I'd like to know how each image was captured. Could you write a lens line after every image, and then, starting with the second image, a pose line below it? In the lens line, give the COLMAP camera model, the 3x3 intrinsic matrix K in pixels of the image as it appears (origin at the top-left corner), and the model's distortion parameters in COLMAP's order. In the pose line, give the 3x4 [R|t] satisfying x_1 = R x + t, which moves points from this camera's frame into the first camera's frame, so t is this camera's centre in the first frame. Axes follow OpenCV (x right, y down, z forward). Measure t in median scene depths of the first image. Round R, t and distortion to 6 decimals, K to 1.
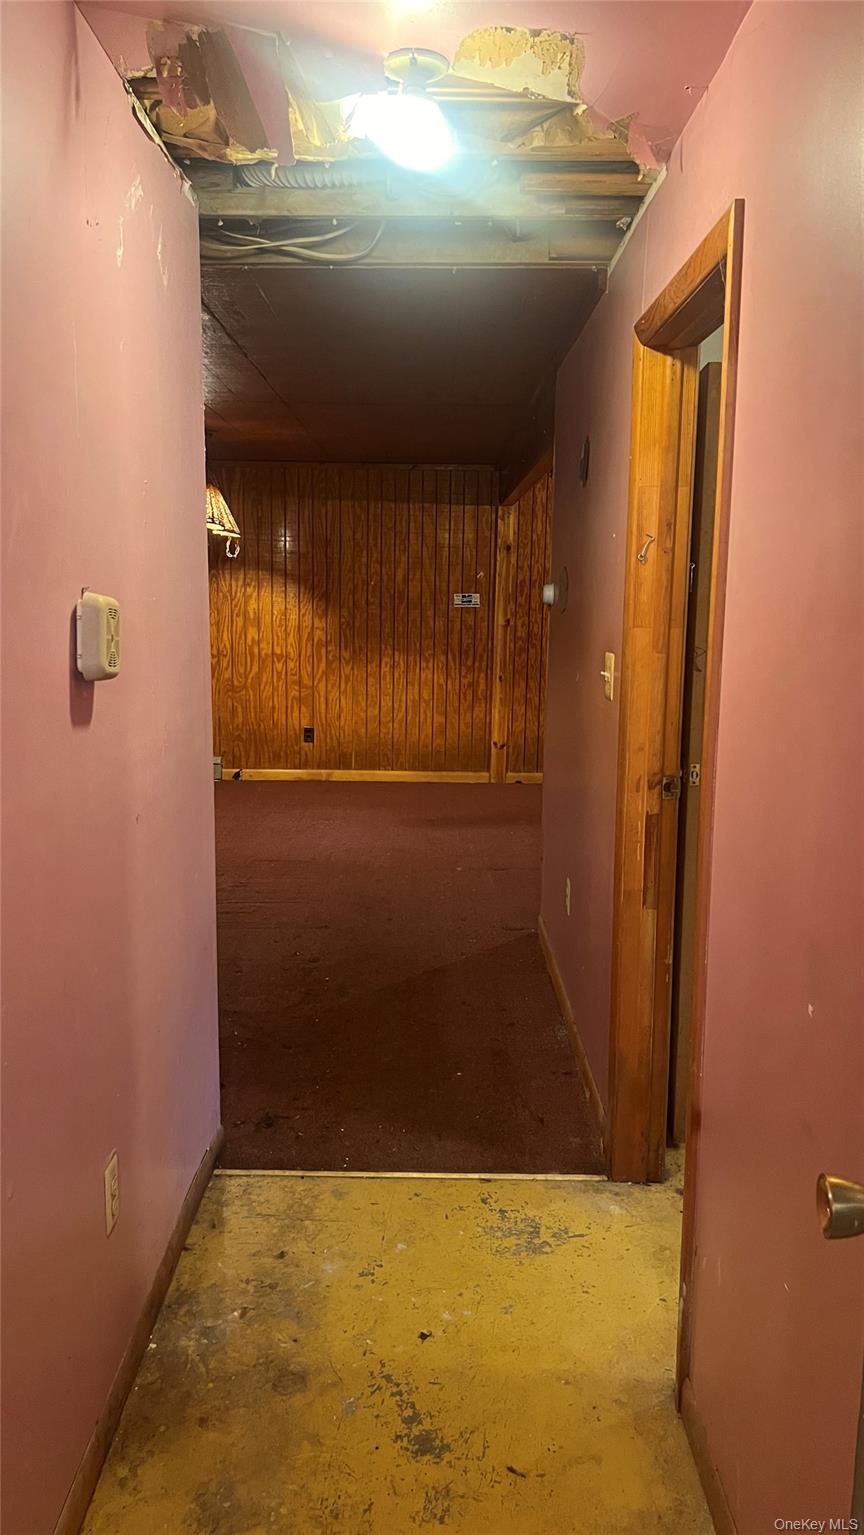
lens RADIAL K [[1156.4, 0, 434.9], [0, 1156.4, 770.4], [0, 0, 1]] dist [0.062501, -0.067767]
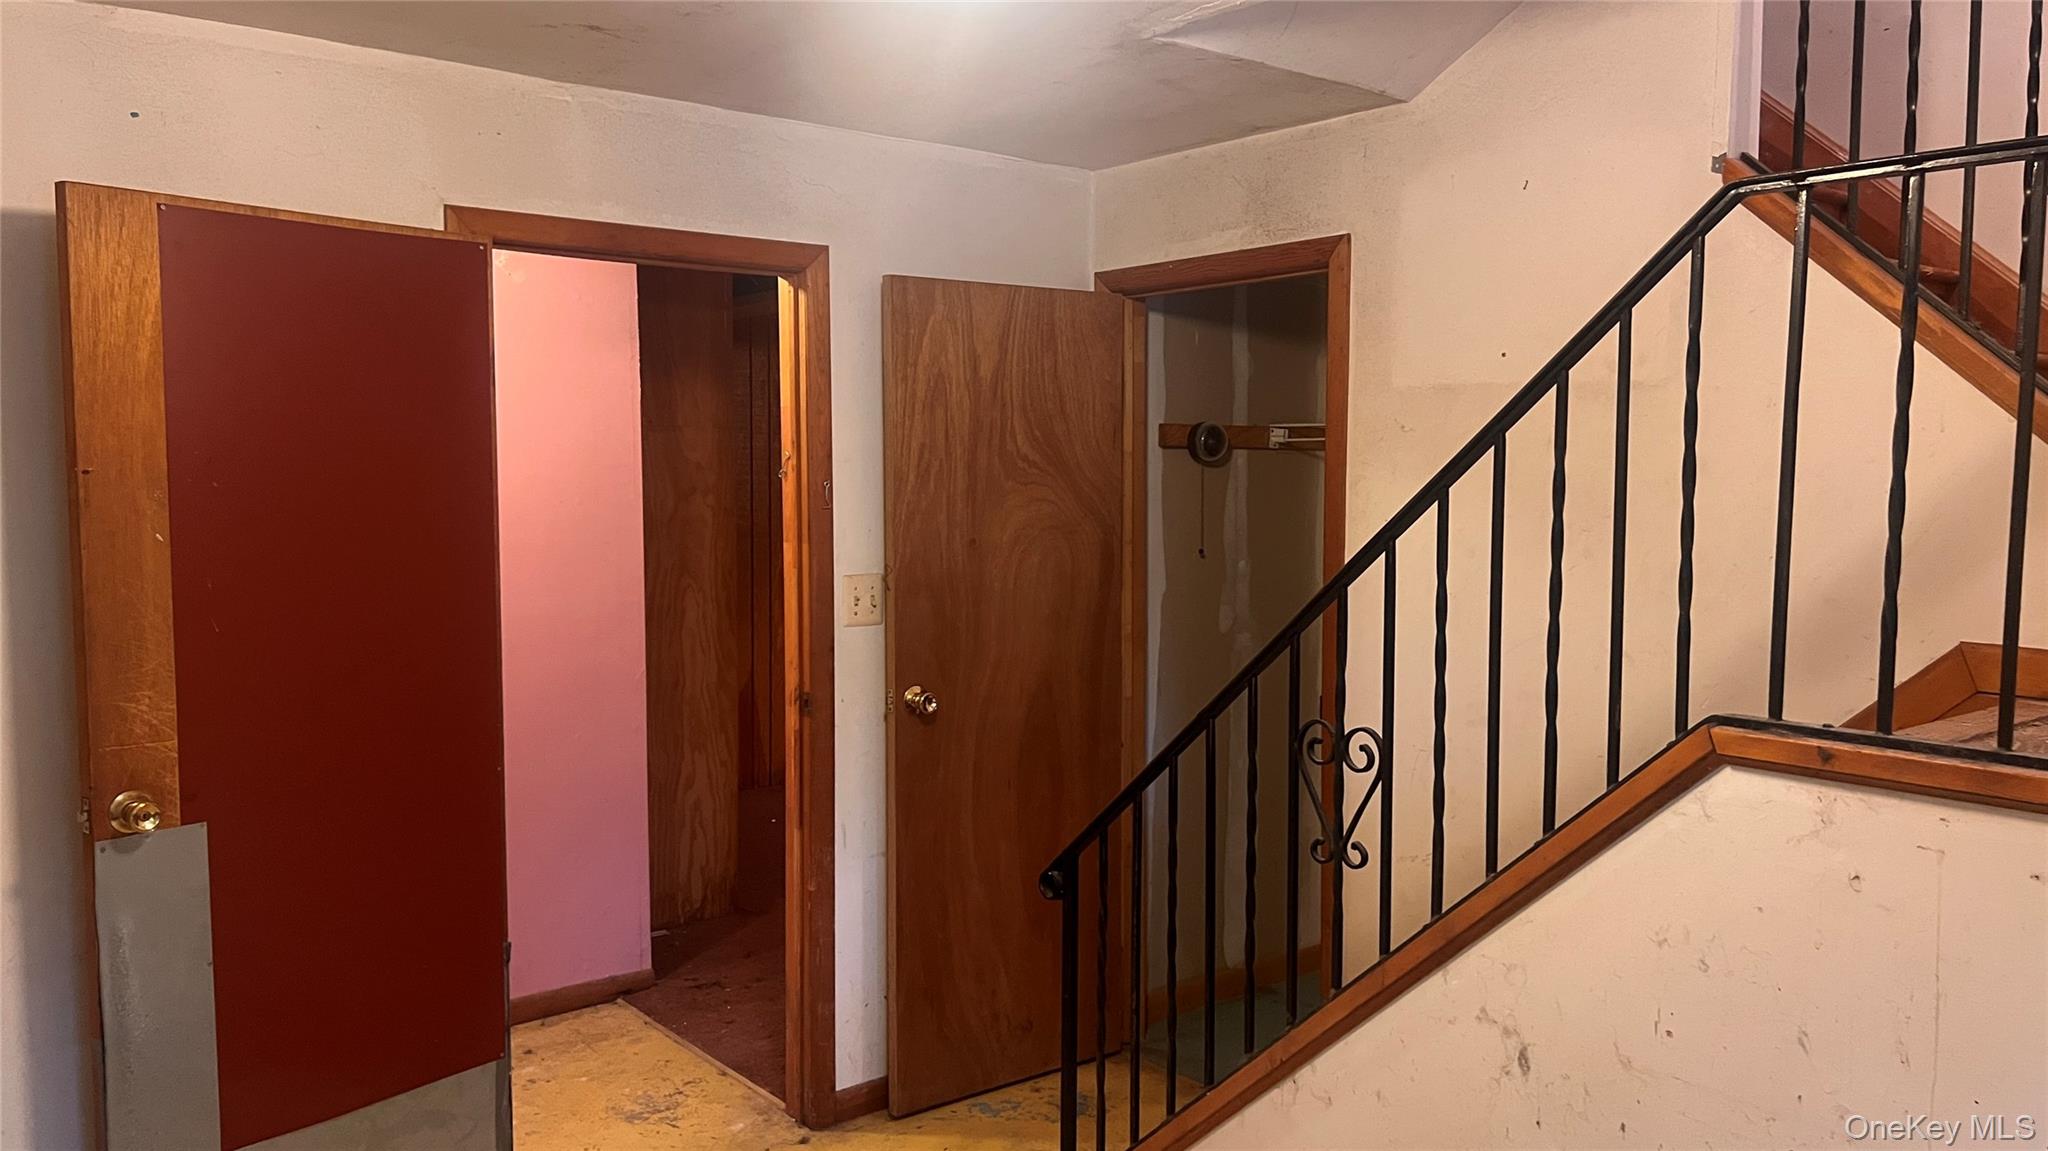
lens RADIAL K [[1542.9, 0, 1036.1], [0, 1542.9, 575.4], [0, 0, 1]] dist [0.062501, -0.067767]
pose [[0.620703, 0.033704, -0.783321, 1.891302], [-0.118245, 0.991672, -0.051028, -0.068781], [0.775078, 0.124297, 0.619519, 0.460957]]
